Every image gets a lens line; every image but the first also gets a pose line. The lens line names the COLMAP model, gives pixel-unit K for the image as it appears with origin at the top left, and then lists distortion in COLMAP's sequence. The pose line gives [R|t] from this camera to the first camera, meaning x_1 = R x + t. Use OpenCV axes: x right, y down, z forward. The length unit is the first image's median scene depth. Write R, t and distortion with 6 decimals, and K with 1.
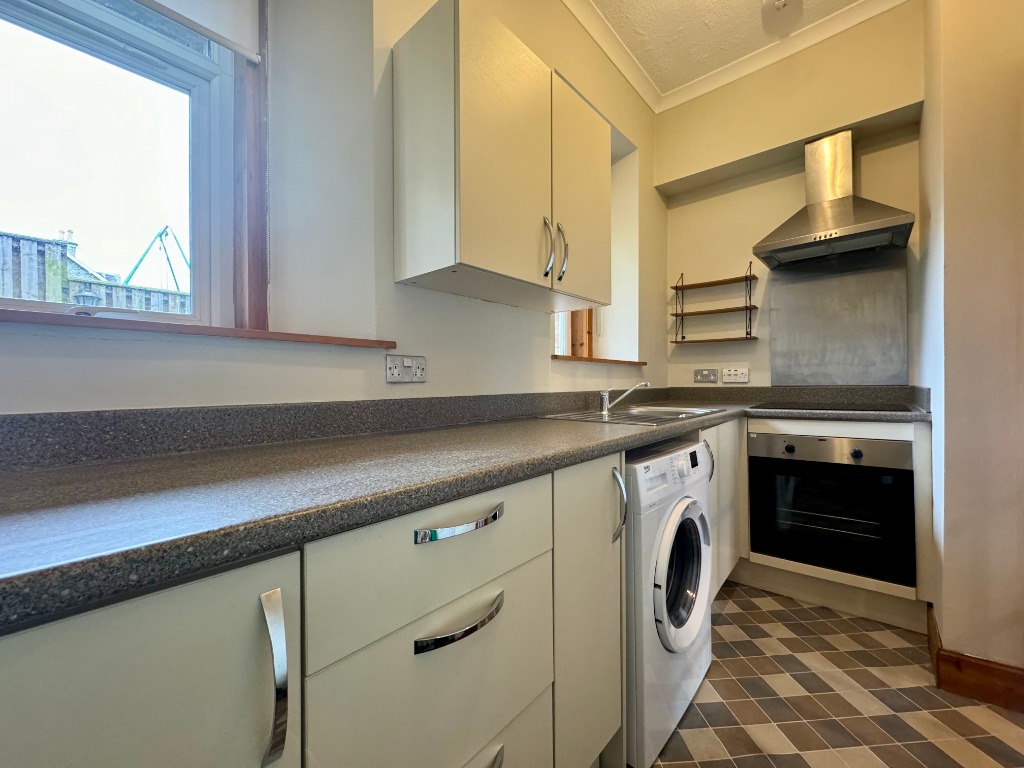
lens RADIAL K [[410.3, 0, 512.0], [0, 410.3, 384.0], [0, 0, 1]] dist [-0.000022, 0.000007]
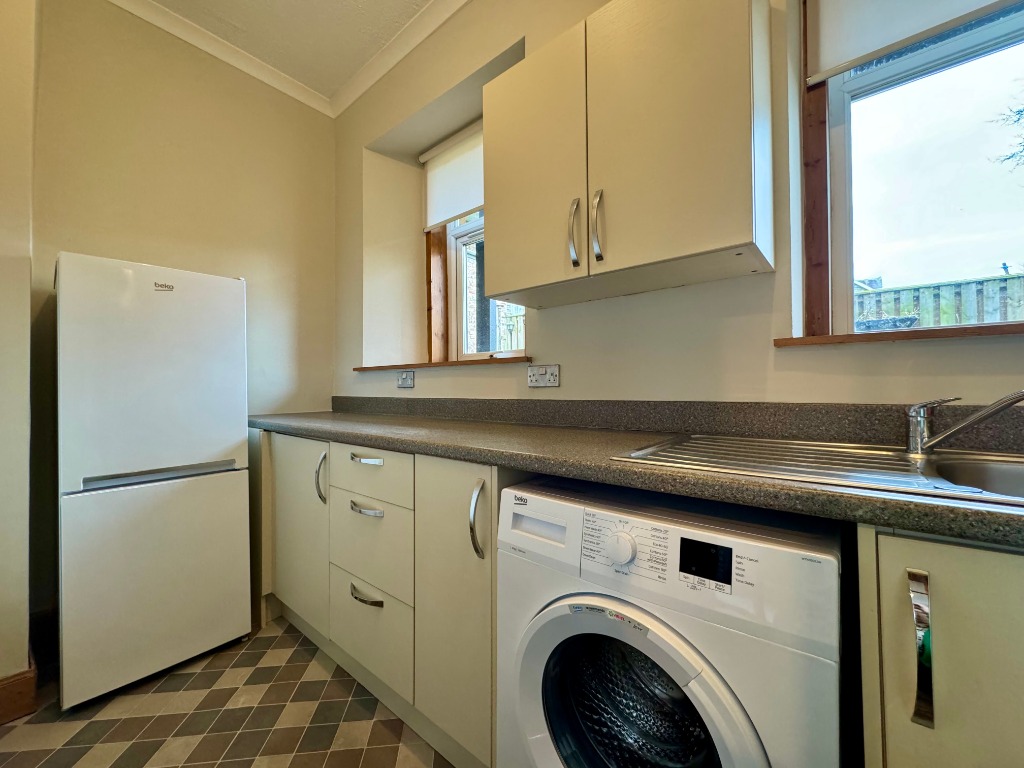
lens RADIAL K [[399.7, 0, 512.0], [0, 399.7, 384.0], [0, 0, 1]] dist [-0.001550, -0.000065]
pose [[0.032860, -0.003694, -0.999453, 0.951579], [0.002282, 0.999991, -0.003621, -0.007931], [0.999457, -0.002162, 0.032868, 0.849193]]
